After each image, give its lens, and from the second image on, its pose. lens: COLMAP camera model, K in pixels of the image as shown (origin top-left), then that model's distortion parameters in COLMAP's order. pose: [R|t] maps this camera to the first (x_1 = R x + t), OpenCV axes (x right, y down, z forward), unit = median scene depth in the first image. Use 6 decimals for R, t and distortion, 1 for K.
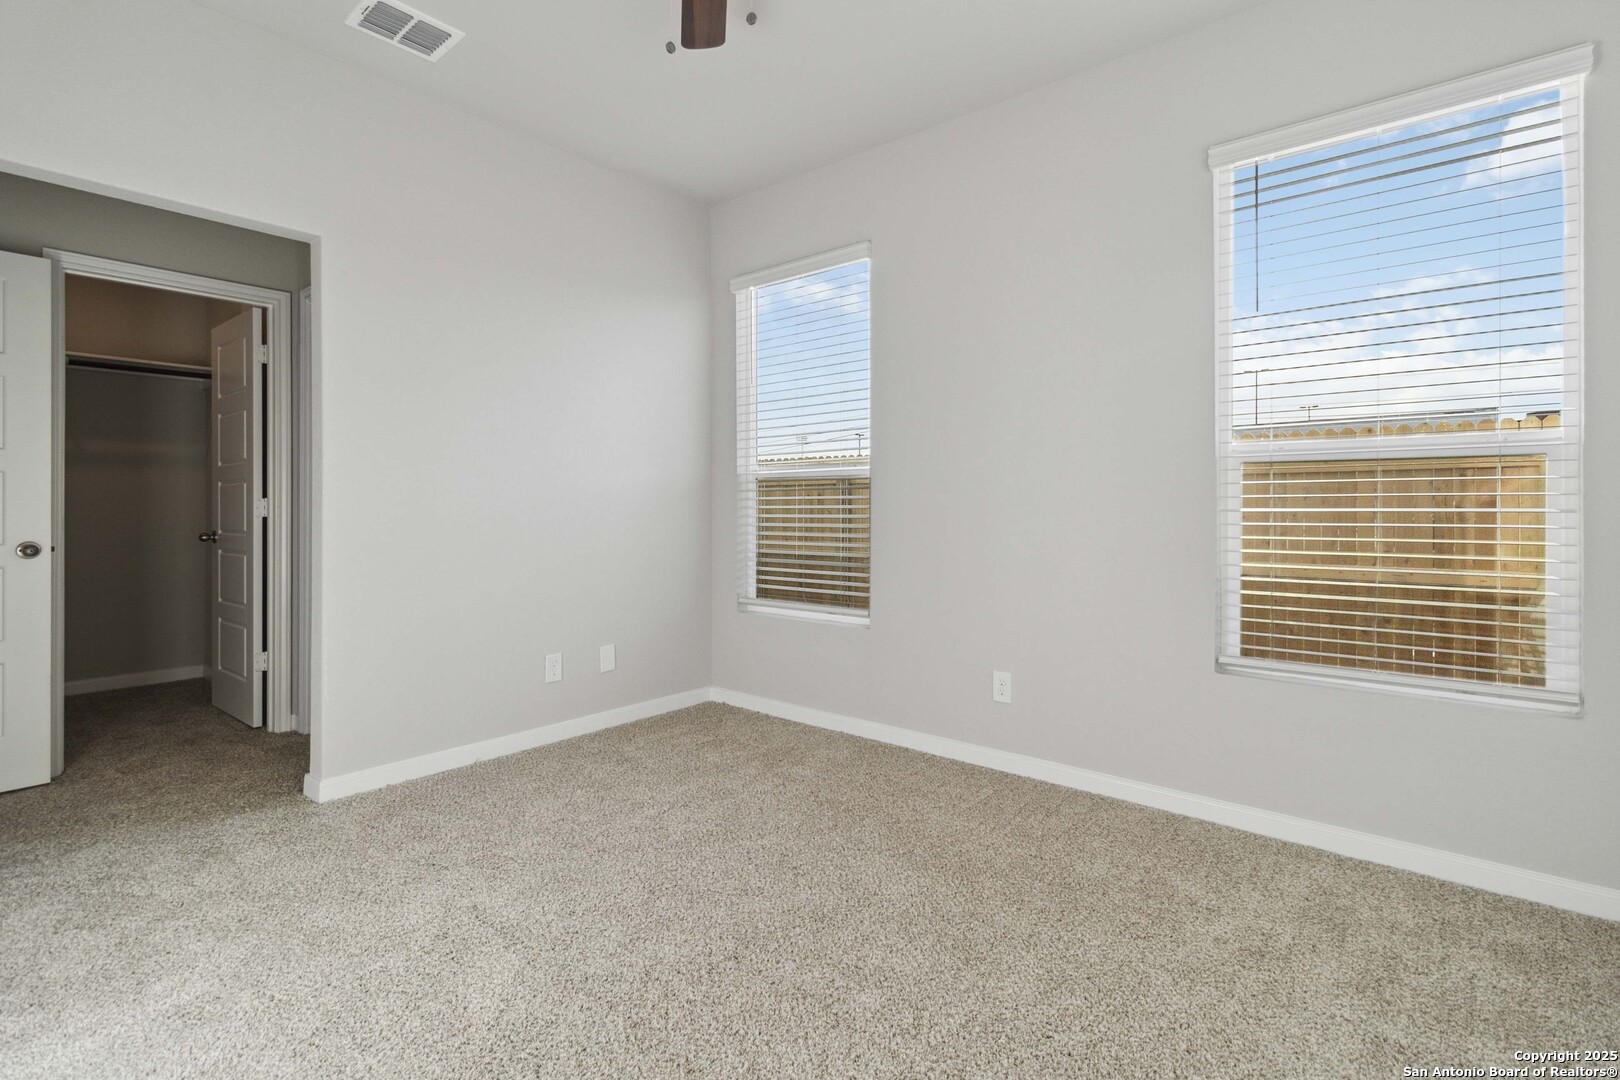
lens RADIAL K [[767.0, 0, 817.8], [0, 767.0, 510.0], [0, 0, 1]] dist [0.002965, 0.000447]
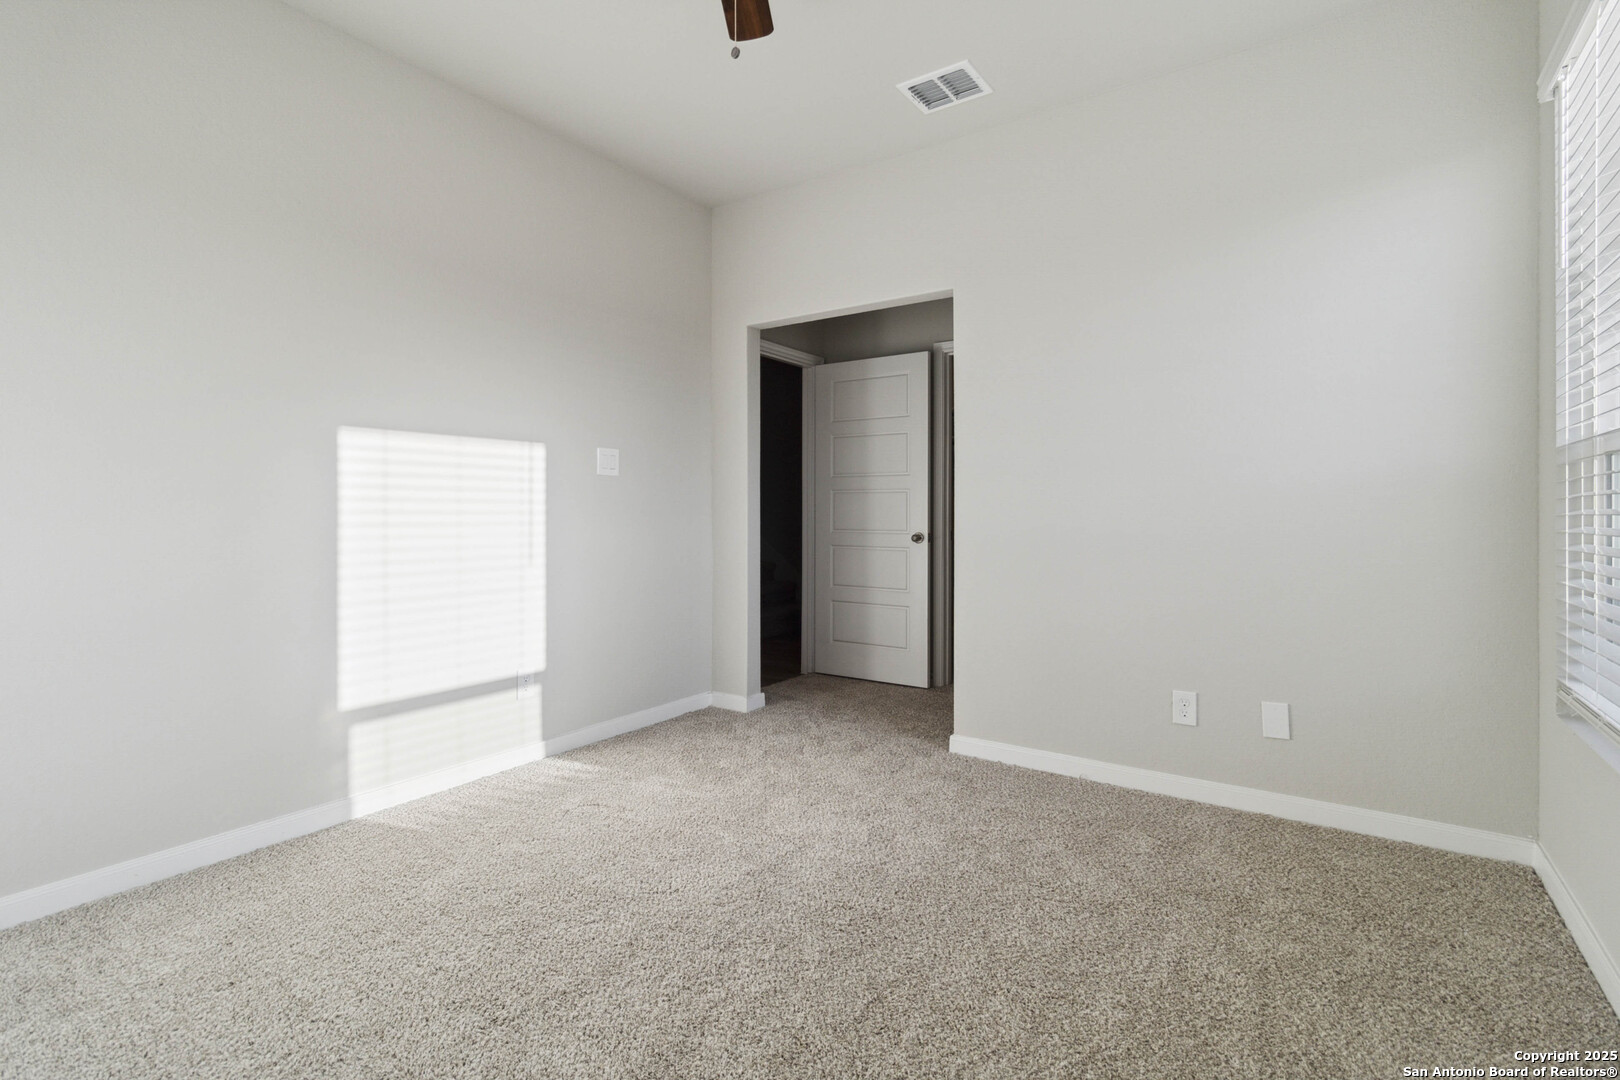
lens RADIAL K [[767.0, 0, 817.8], [0, 767.0, 510.0], [0, 0, 1]] dist [0.002965, 0.000447]
pose [[0.083709, -0.002295, -0.996488, 0.695810], [-0.006505, 0.999975, -0.002849, 0.001561], [0.996469, 0.006720, 0.083692, 0.868936]]
